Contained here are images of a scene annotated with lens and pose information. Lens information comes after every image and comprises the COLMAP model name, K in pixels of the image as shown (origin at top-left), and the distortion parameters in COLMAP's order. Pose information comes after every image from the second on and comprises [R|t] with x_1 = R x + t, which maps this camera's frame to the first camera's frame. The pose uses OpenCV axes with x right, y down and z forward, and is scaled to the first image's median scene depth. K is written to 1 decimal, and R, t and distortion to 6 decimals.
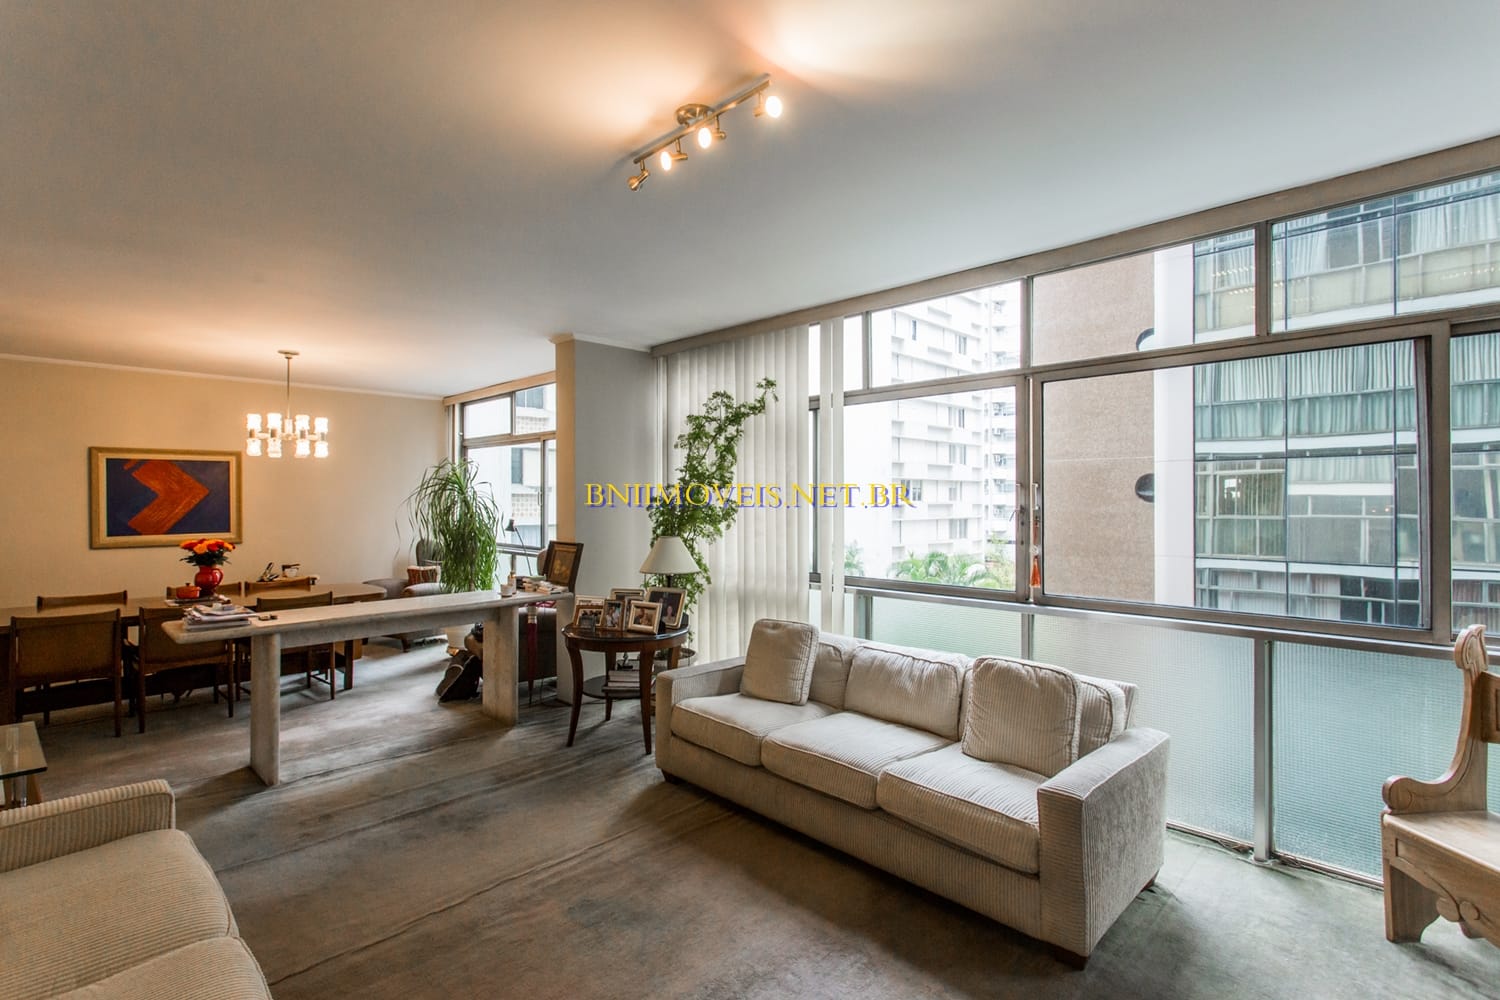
lens RADIAL K [[710.3, 0, 750.0], [0, 710.3, 500.0], [0, 0, 1]] dist [-0.001550, 0.002011]
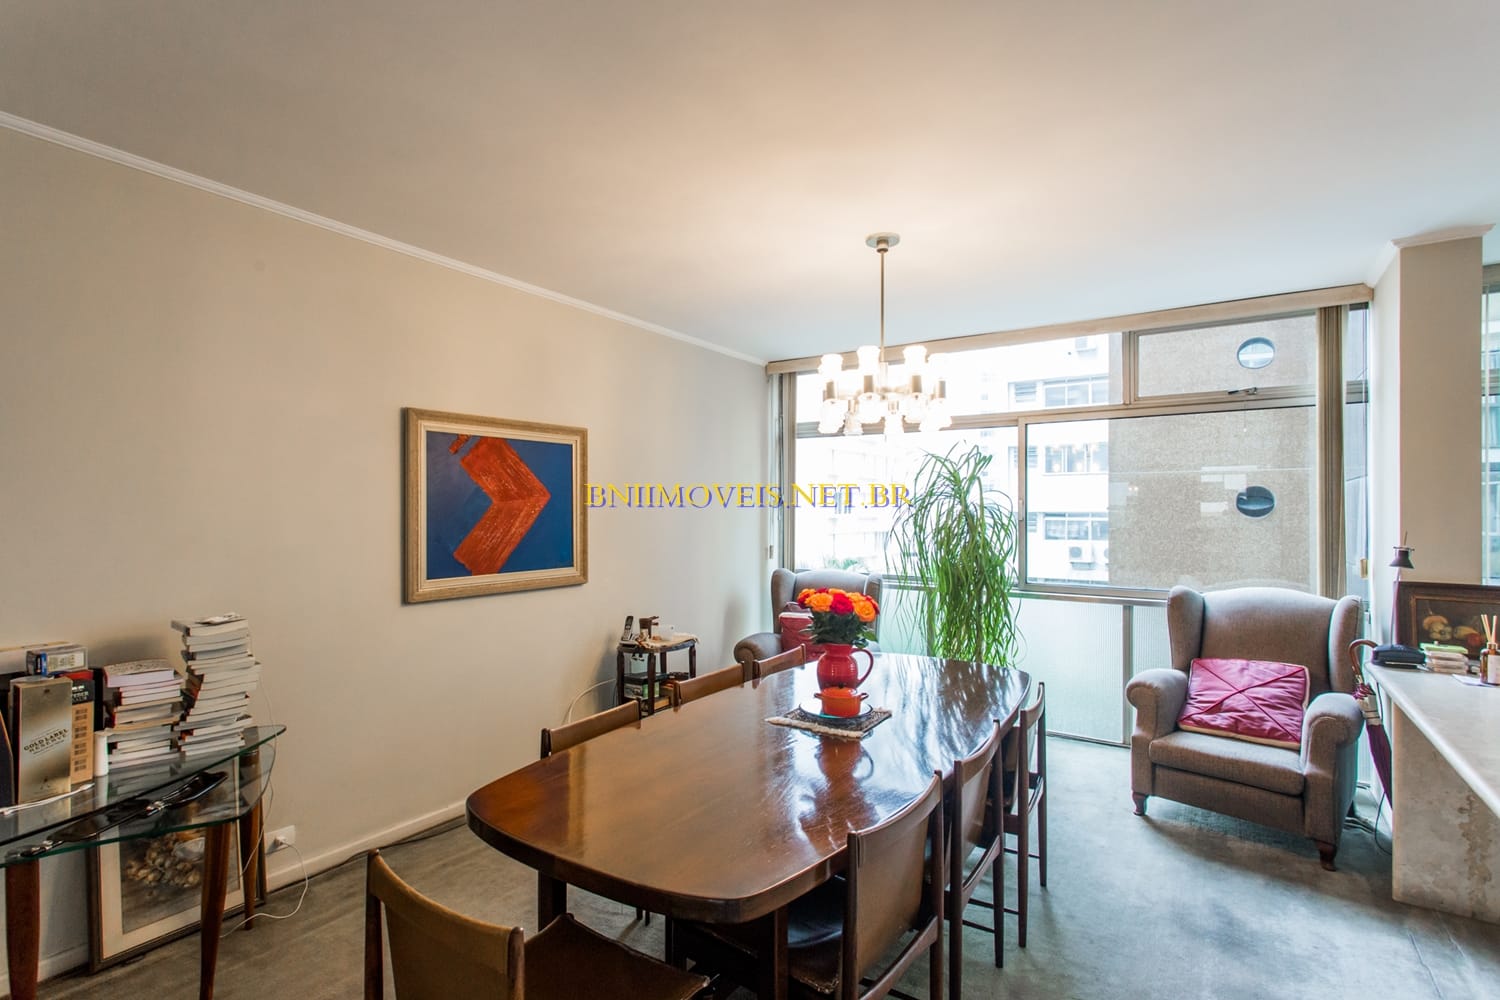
lens RADIAL K [[709.6, 0, 744.9], [0, 709.6, 508.1], [0, 0, 1]] dist [0.000874, 0.000416]
pose [[0.982479, 0.004014, 0.186332, -1.003922], [-0.002821, 0.999974, -0.006668, 0.001715], [-0.186354, 0.006026, 0.982464, 0.572362]]
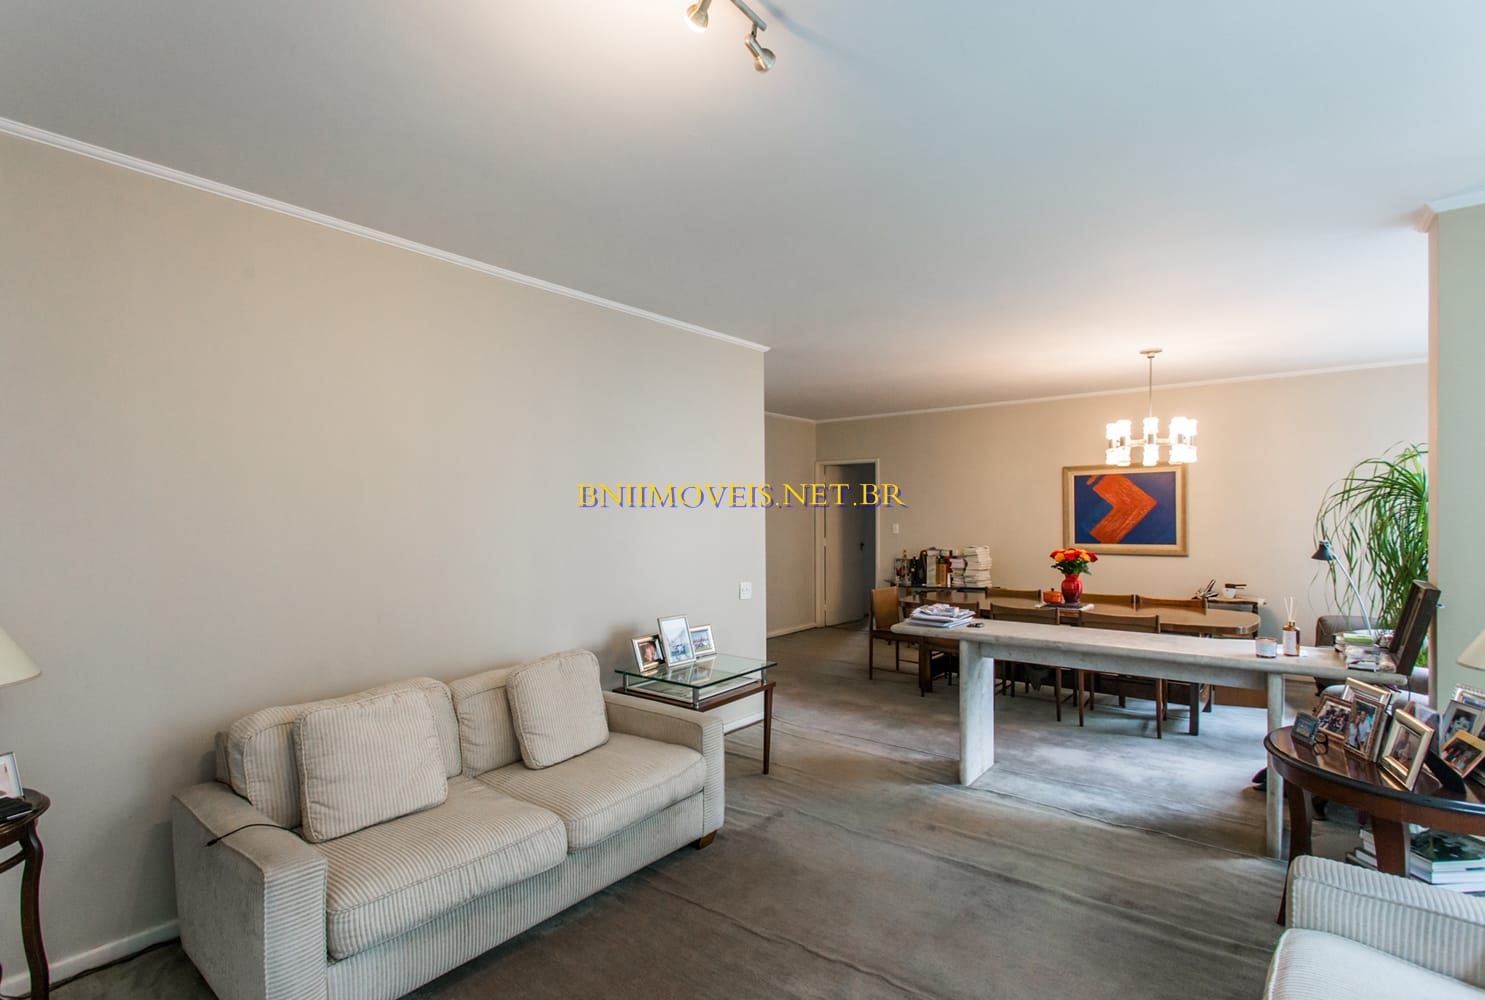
lens RADIAL K [[716.1, 0, 737.2], [0, 716.1, 521.0], [0, 0, 1]] dist [-0.001480, 0.000147]
pose [[0.095890, 0.009472, -0.995347, 0.264899], [0.005060, 0.999937, 0.010003, 0.000758], [0.995379, -0.005995, 0.095836, 0.441671]]
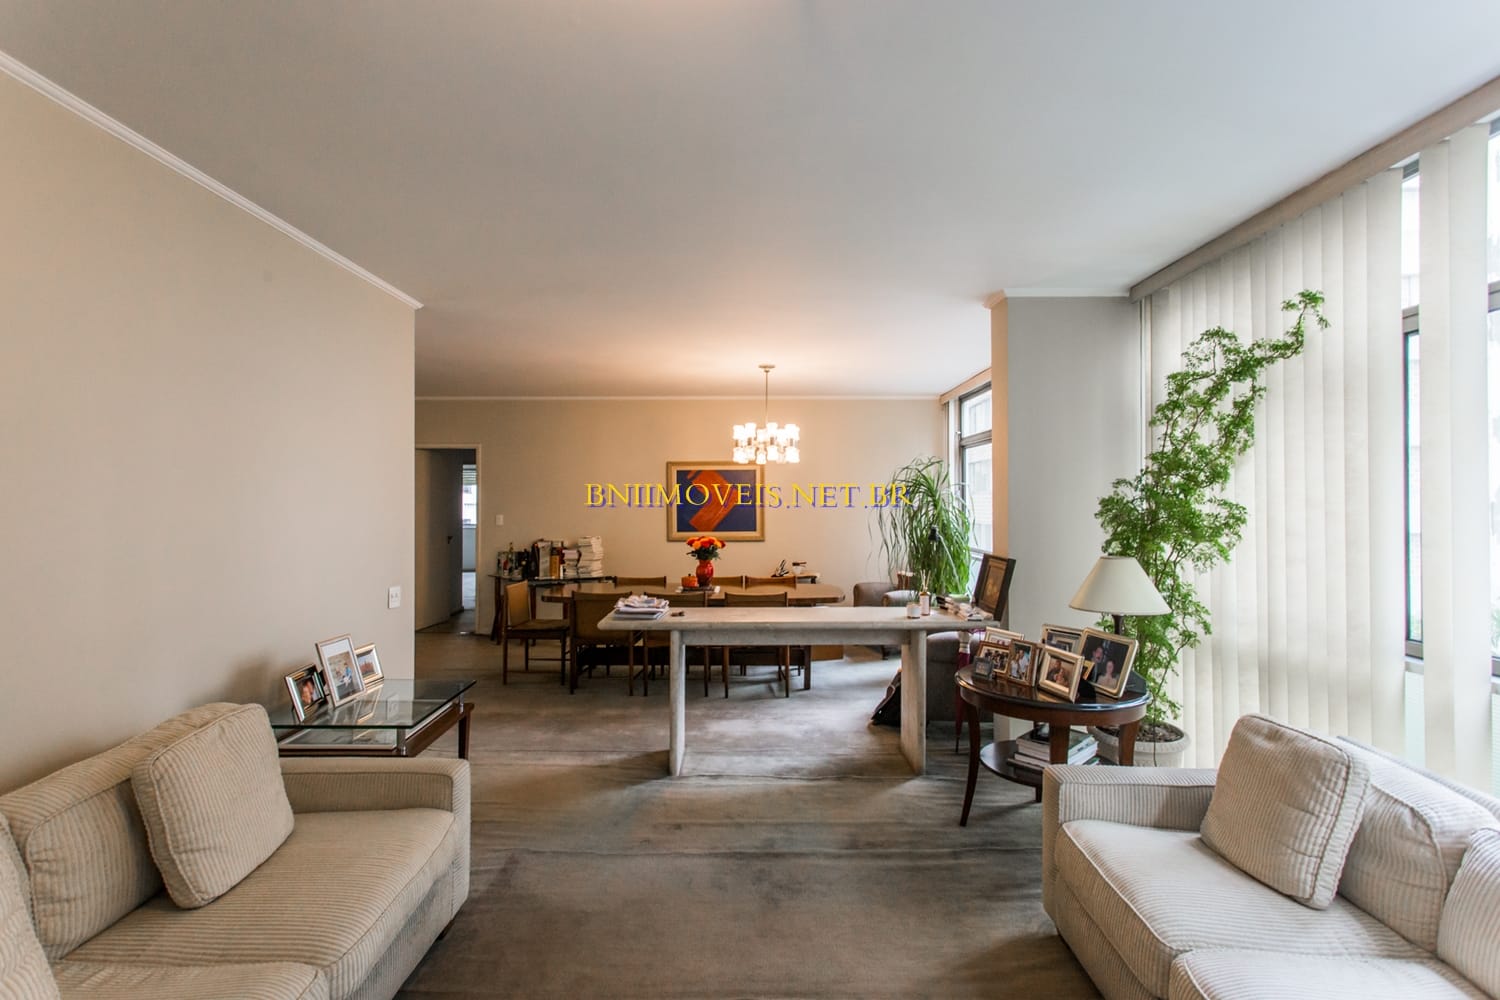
lens RADIAL K [[706.3, 0, 746.2], [0, 706.3, 496.6], [0, 0, 1]] dist [0.000495, 0.002243]
pose [[0.694471, -0.006566, -0.719490, 0.118802], [-0.001518, 0.999943, -0.010590, 0.002039], [0.719519, 0.008447, 0.694422, 0.272809]]
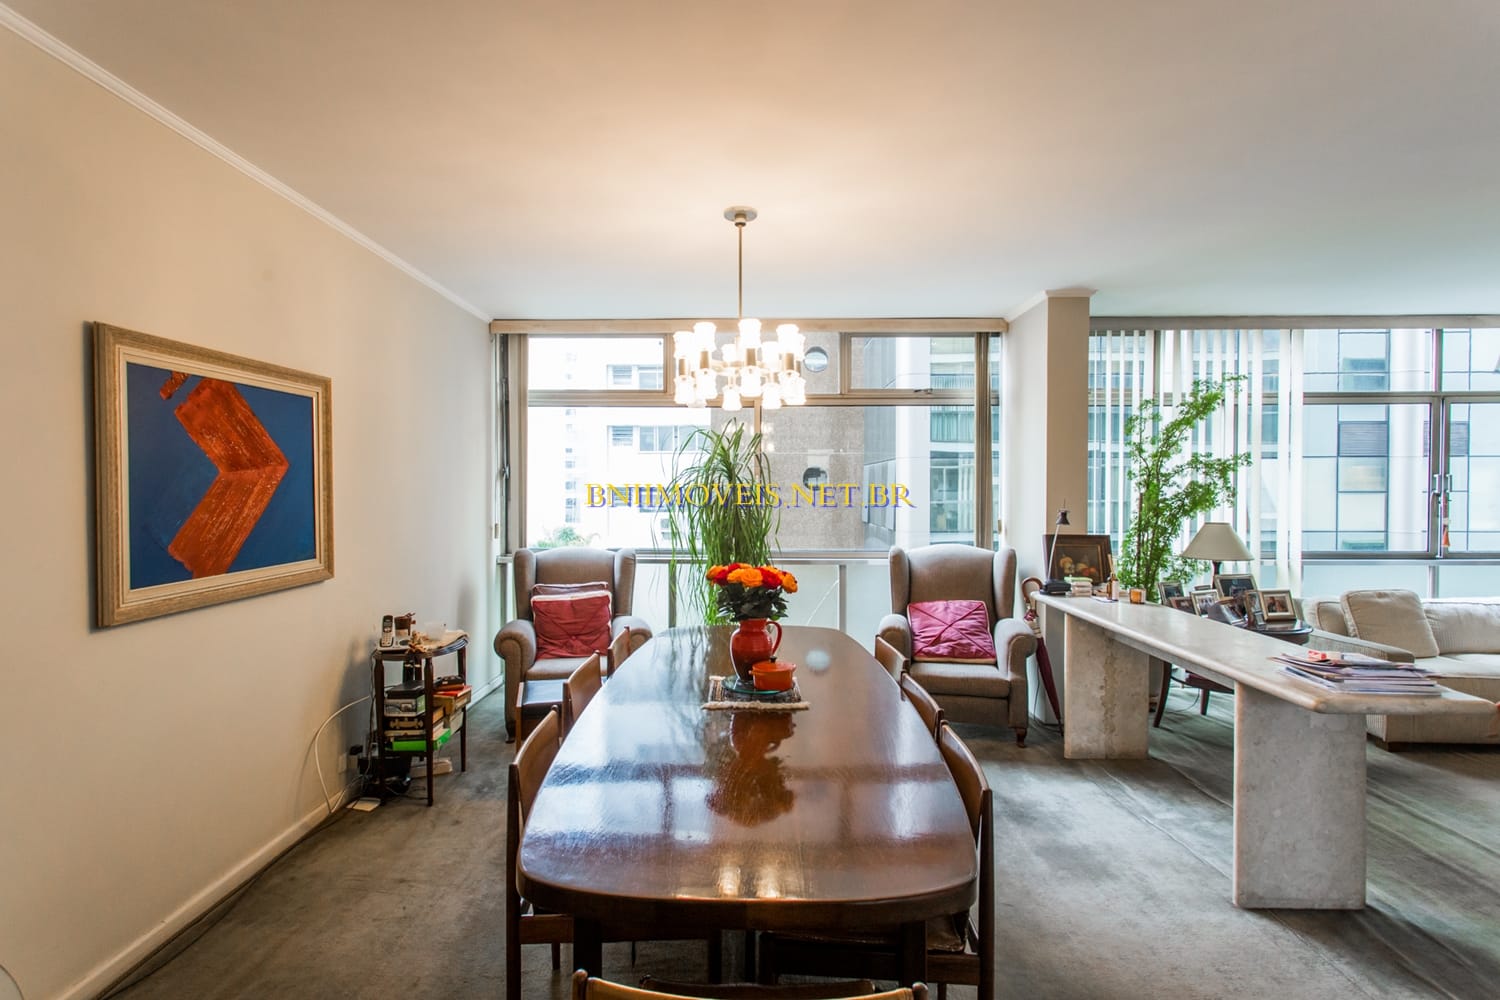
lens RADIAL K [[700.4, 0, 740.3], [0, 700.4, 497.6], [0, 0, 1]] dist [-0.000368, 0.000462]
pose [[0.728091, -0.008974, 0.685421, -1.199167], [0.000550, 0.999922, 0.012507, 0.003591], [-0.685480, -0.008730, 0.728039, 0.713475]]
